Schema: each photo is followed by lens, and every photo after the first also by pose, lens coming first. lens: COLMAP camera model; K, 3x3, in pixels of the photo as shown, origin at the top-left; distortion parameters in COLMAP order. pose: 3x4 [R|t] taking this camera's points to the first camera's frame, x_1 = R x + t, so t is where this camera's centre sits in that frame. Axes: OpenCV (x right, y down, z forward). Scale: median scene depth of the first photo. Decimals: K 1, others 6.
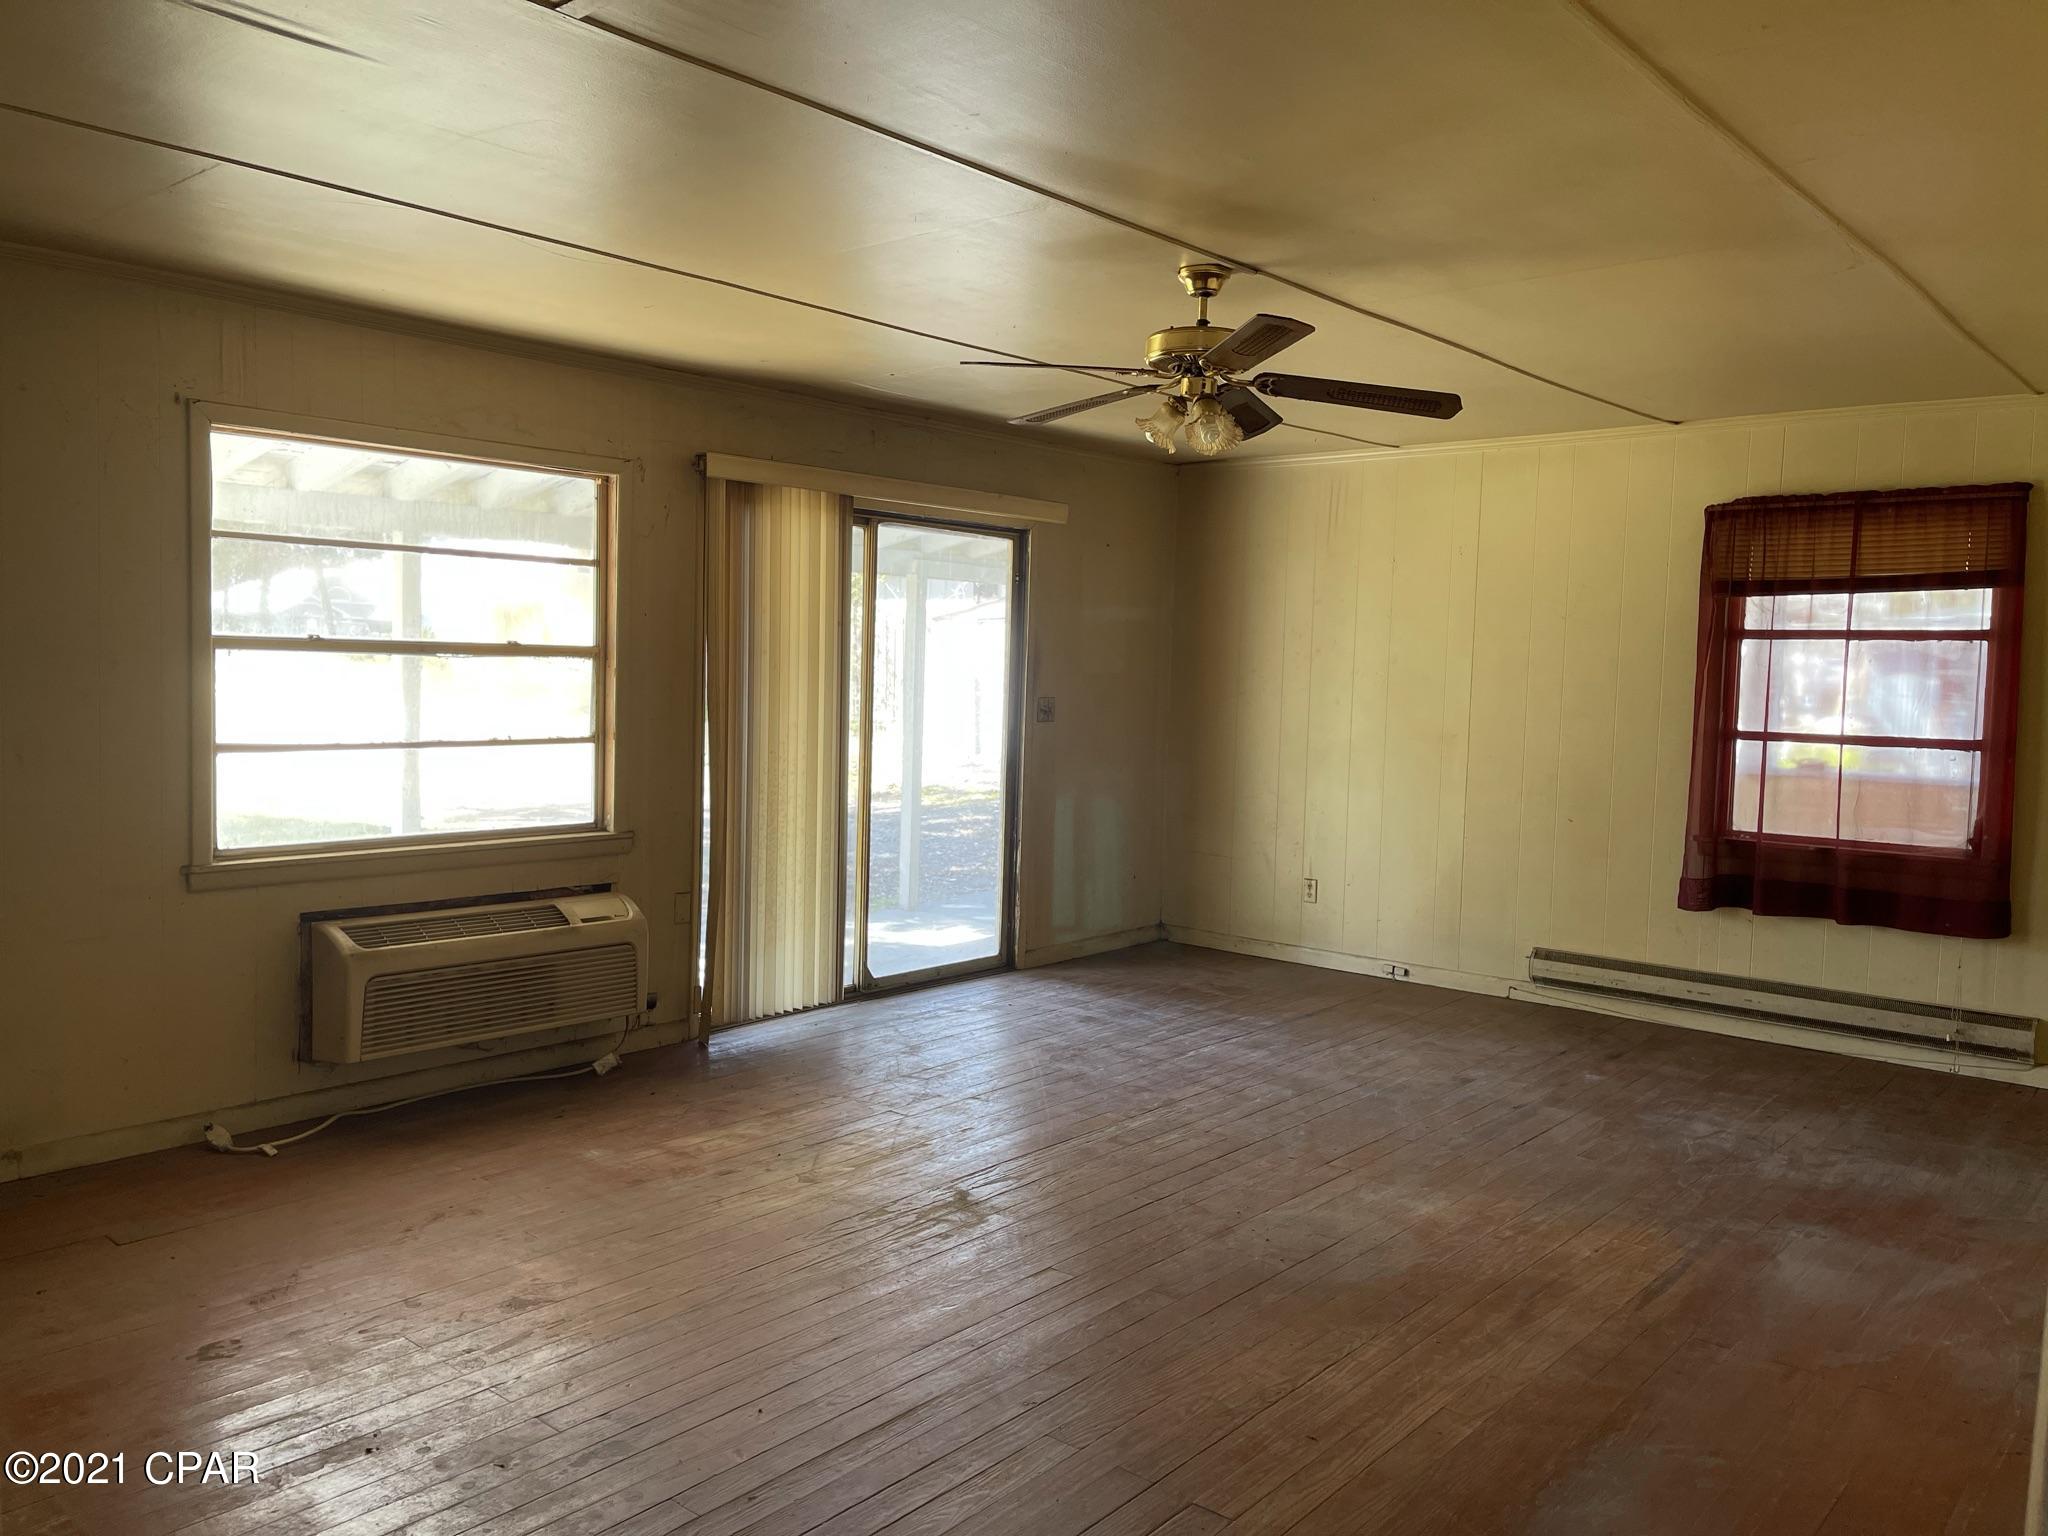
lens RADIAL K [[1551.5, 0, 1024.0], [0, 1551.5, 768.0], [0, 0, 1]] dist [0.002772, 0.000025]
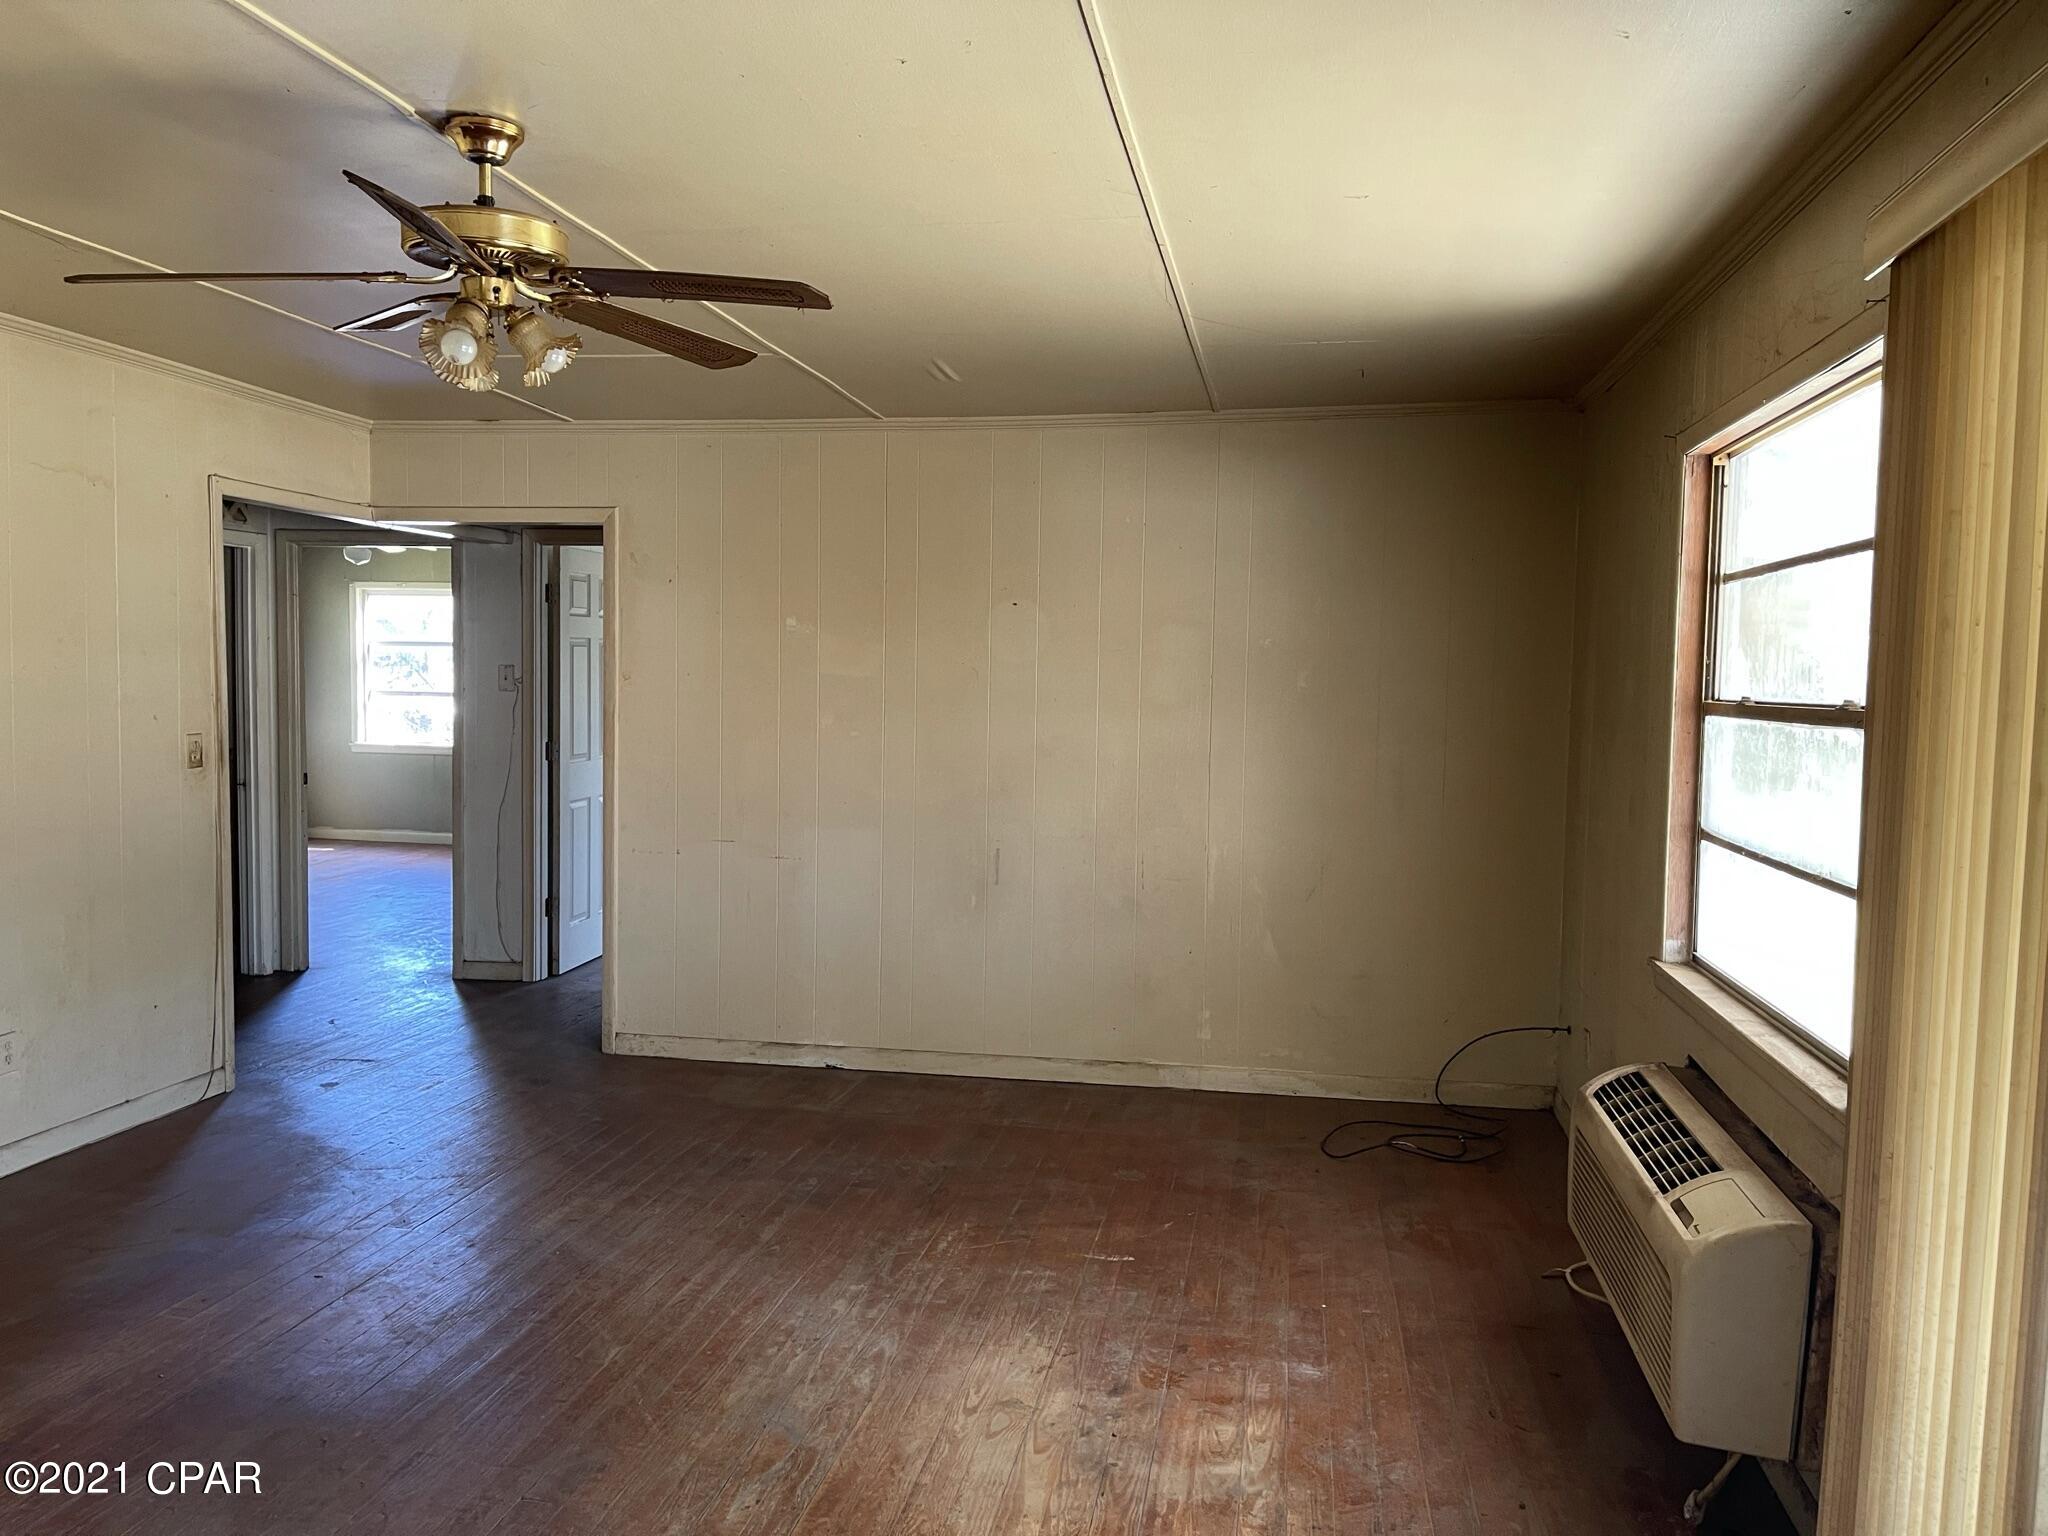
lens RADIAL K [[1551.5, 0, 1024.0], [0, 1551.5, 768.0], [0, 0, 1]] dist [0.002772, 0.000025]
pose [[-0.862470, -0.013326, -0.505933, 0.220941], [-0.075429, 0.991873, 0.102458, -0.105016], [0.500456, 0.126529, -0.856466, 1.514474]]
